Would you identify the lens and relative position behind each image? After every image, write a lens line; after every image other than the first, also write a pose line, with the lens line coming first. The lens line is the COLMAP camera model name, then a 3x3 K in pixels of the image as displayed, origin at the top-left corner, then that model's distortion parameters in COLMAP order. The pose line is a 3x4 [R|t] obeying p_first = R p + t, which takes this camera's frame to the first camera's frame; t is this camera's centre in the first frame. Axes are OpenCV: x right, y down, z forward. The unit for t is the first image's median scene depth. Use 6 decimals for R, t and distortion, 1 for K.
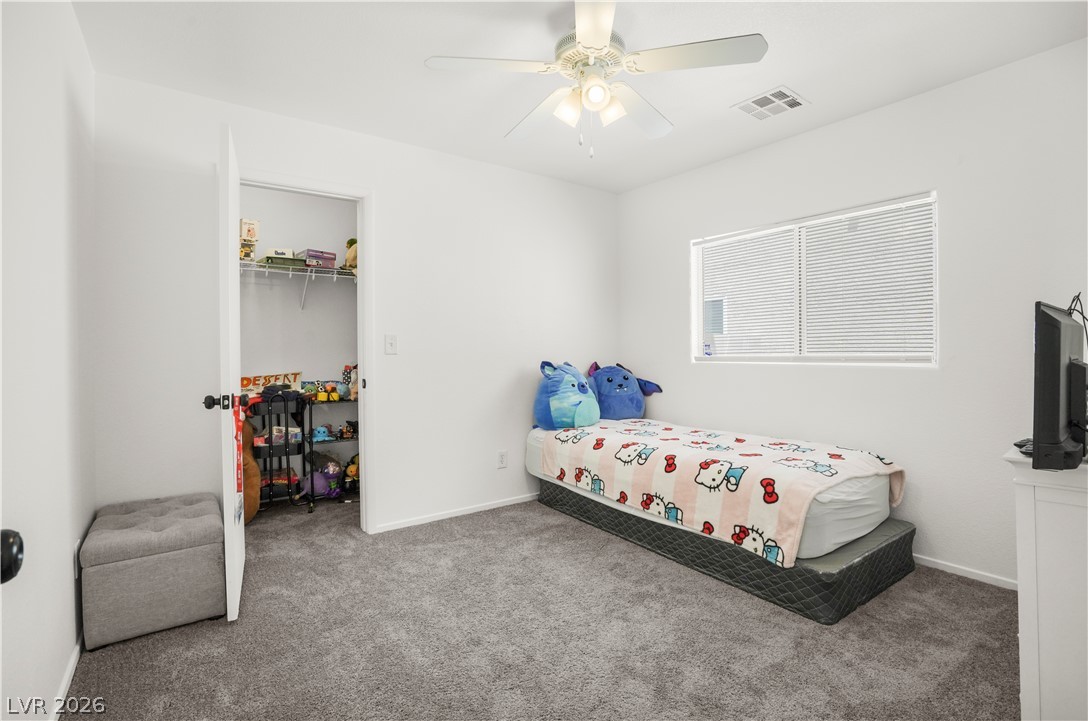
lens RADIAL K [[509.7, 0, 537.6], [0, 509.7, 356.0], [0, 0, 1]] dist [-0.048642, 0.014478]
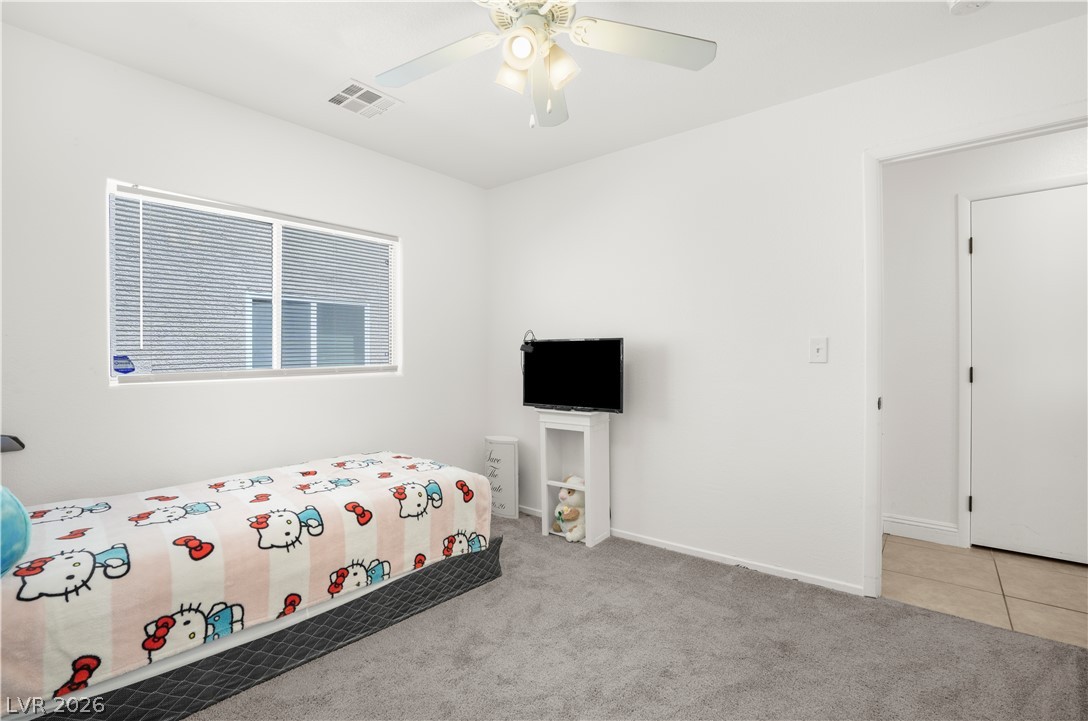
lens RADIAL K [[509.7, 0, 539.3], [0, 509.7, 357.0], [0, 0, 1]] dist [-0.048642, 0.014478]
pose [[-0.249934, -0.000154, 0.968263, -0.547746], [0.017195, 0.999842, 0.004597, -0.020456], [-0.968110, 0.017799, -0.249892, 0.945556]]
